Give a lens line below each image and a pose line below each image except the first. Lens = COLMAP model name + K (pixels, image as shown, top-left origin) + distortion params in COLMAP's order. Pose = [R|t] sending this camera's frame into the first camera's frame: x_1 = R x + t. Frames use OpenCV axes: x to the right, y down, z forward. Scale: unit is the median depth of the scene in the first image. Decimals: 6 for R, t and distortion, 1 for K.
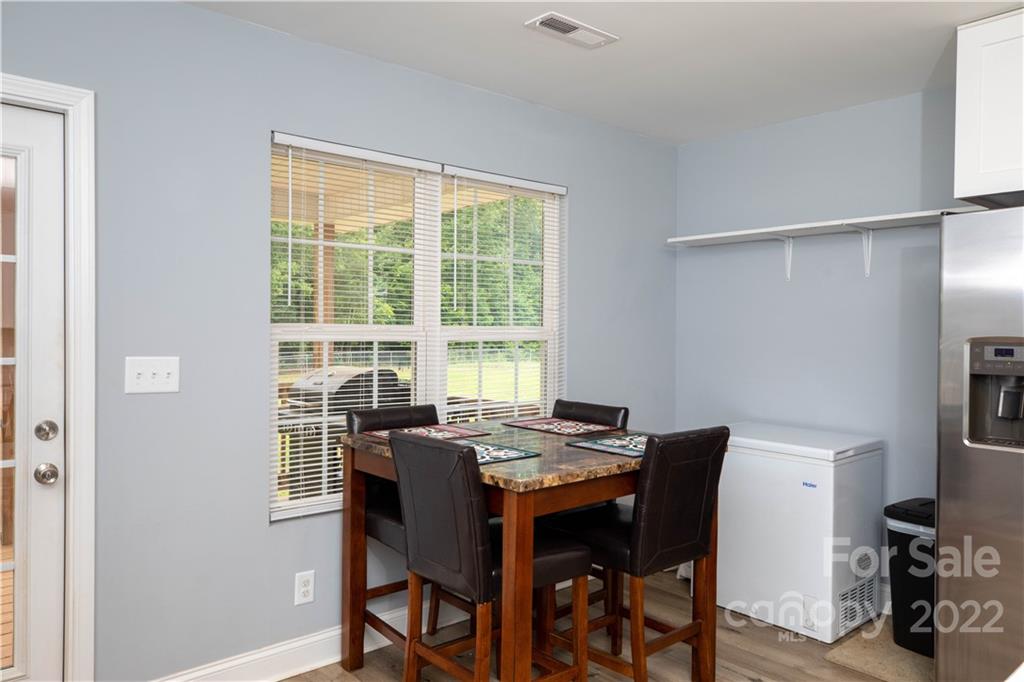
lens RADIAL K [[735.6, 0, 515.3], [0, 735.6, 335.5], [0, 0, 1]] dist [-0.004540, 0.025515]
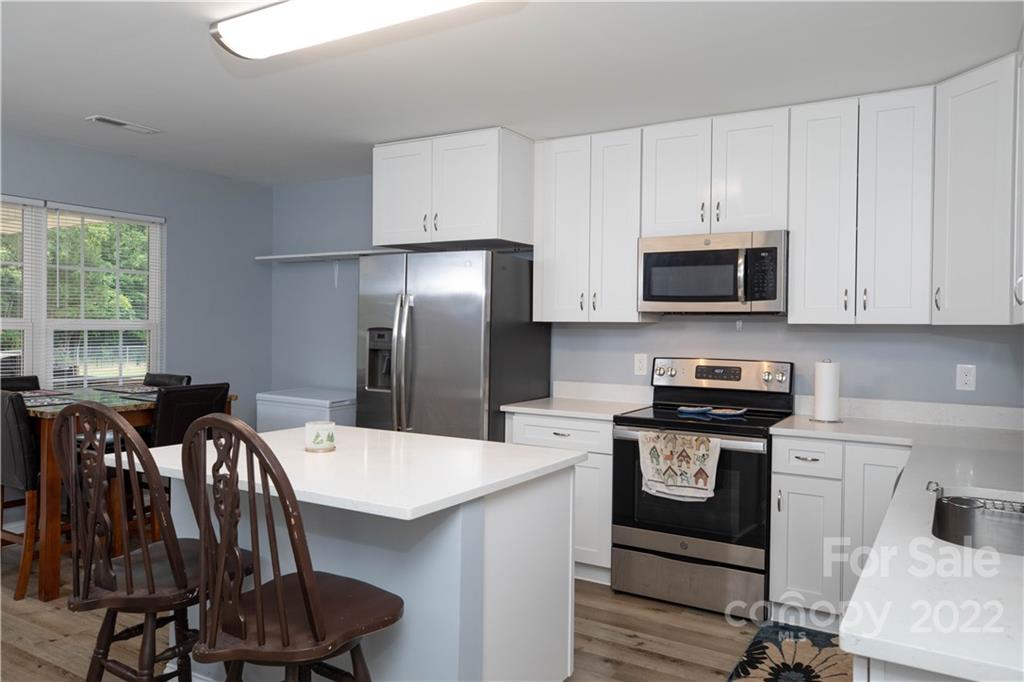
lens RADIAL K [[735.6, 0, 515.3], [0, 735.6, 335.5], [0, 0, 1]] dist [-0.004540, 0.025515]
pose [[0.954321, 0.000903, 0.298782, 0.400944], [-0.002820, 0.999978, 0.005986, 0.008986], [-0.298770, -0.006555, 0.954303, -0.704660]]
